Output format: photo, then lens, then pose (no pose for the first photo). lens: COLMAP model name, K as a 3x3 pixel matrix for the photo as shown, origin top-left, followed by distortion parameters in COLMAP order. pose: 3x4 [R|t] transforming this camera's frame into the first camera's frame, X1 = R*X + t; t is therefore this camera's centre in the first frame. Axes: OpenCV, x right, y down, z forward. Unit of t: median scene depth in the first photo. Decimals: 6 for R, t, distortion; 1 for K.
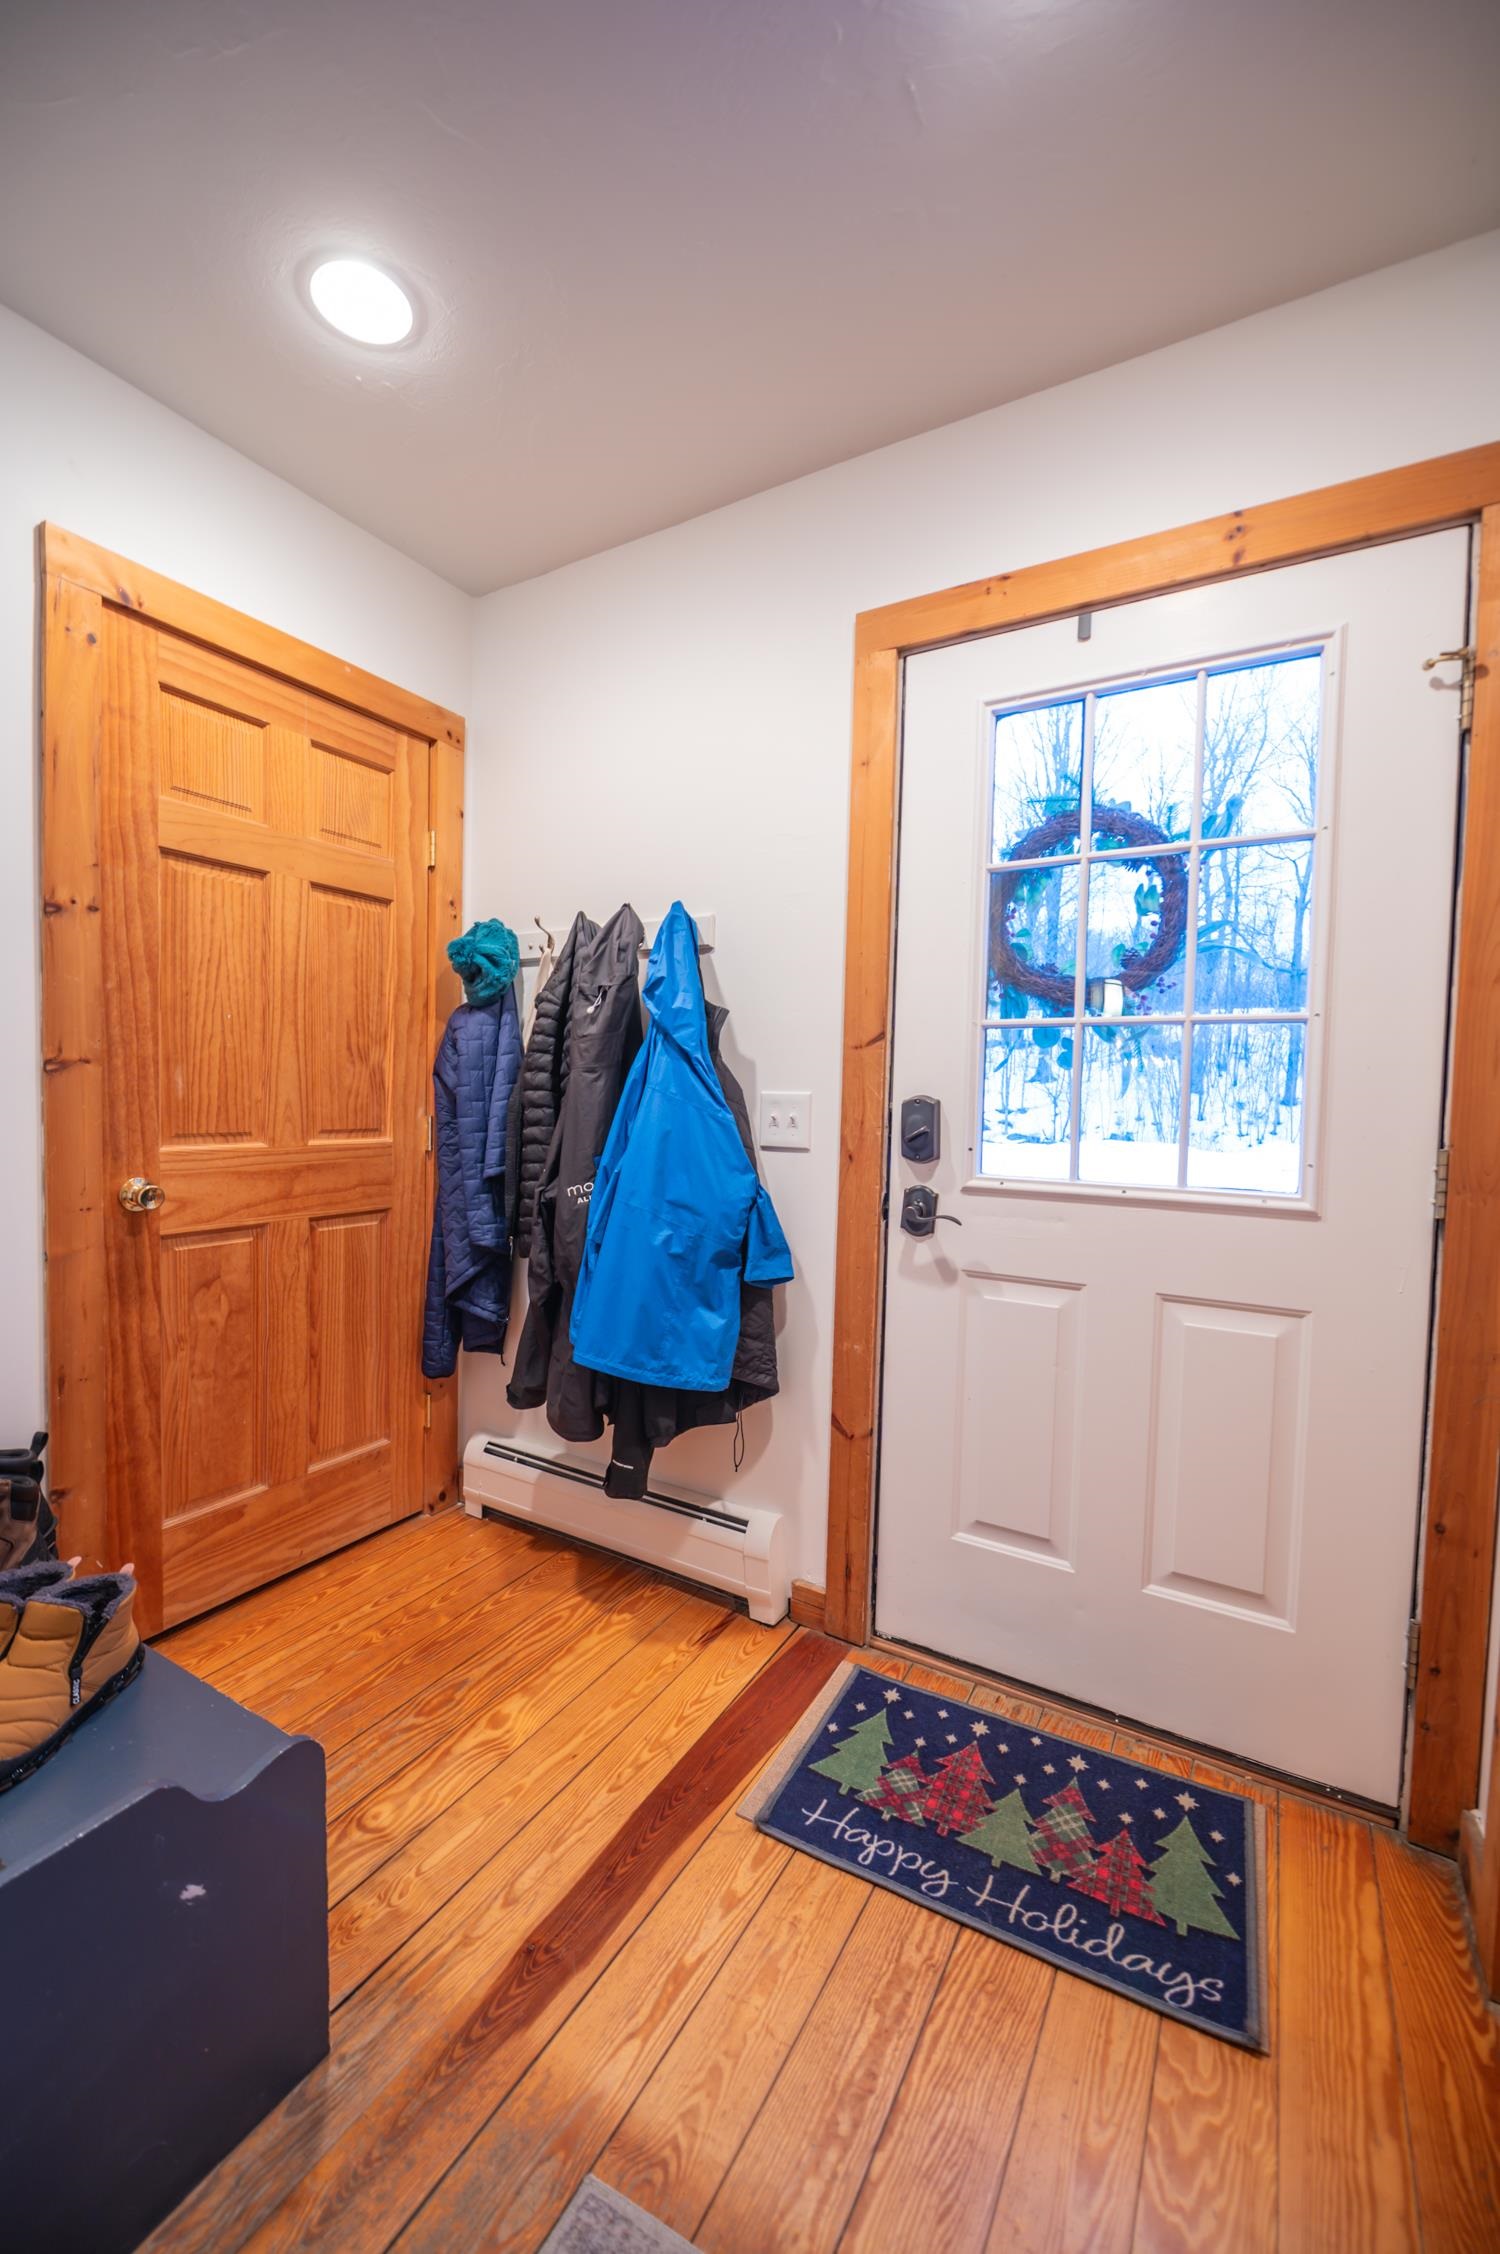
lens RADIAL K [[906.0, 0, 754.3], [0, 906.0, 1119.1], [0, 0, 1]] dist [-0.006946, 0.000656]
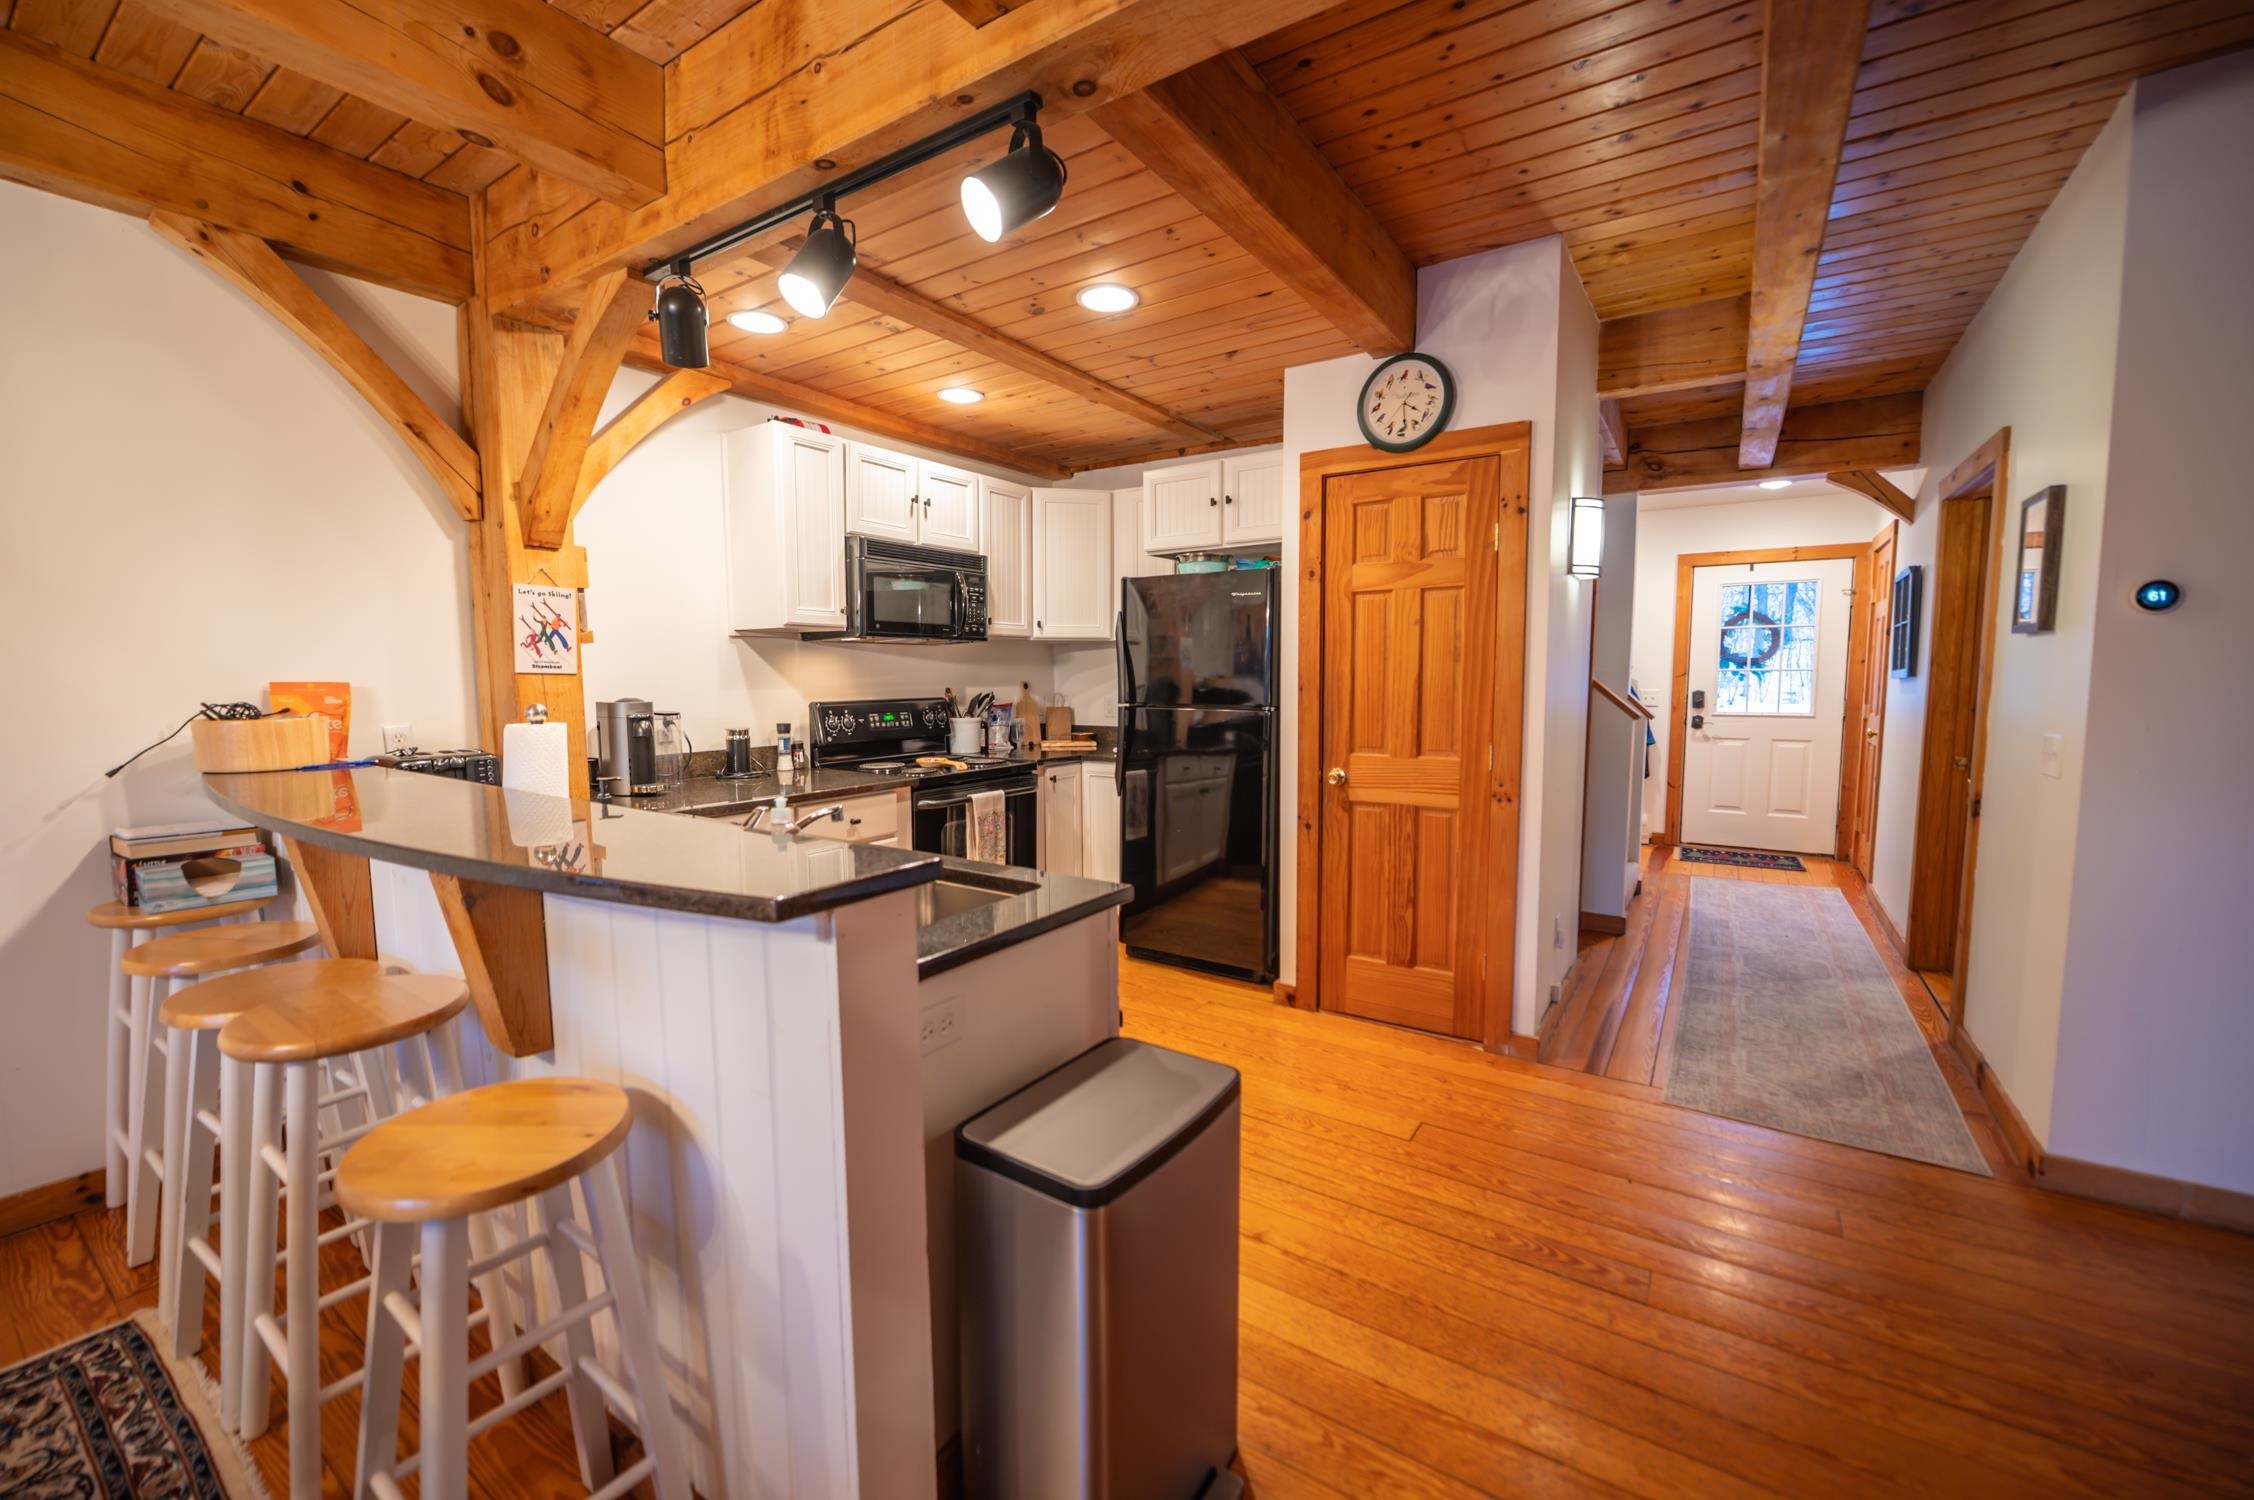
lens RADIAL K [[906.0, 0, 1113.9], [0, 906.0, 752.4], [0, 0, 1]] dist [-0.006946, 0.000656]
pose [[0.996364, -0.020727, -0.082642, -1.870182], [0.023980, 0.998968, 0.038562, 0.027890], [0.081758, -0.040404, 0.995833, -2.829255]]
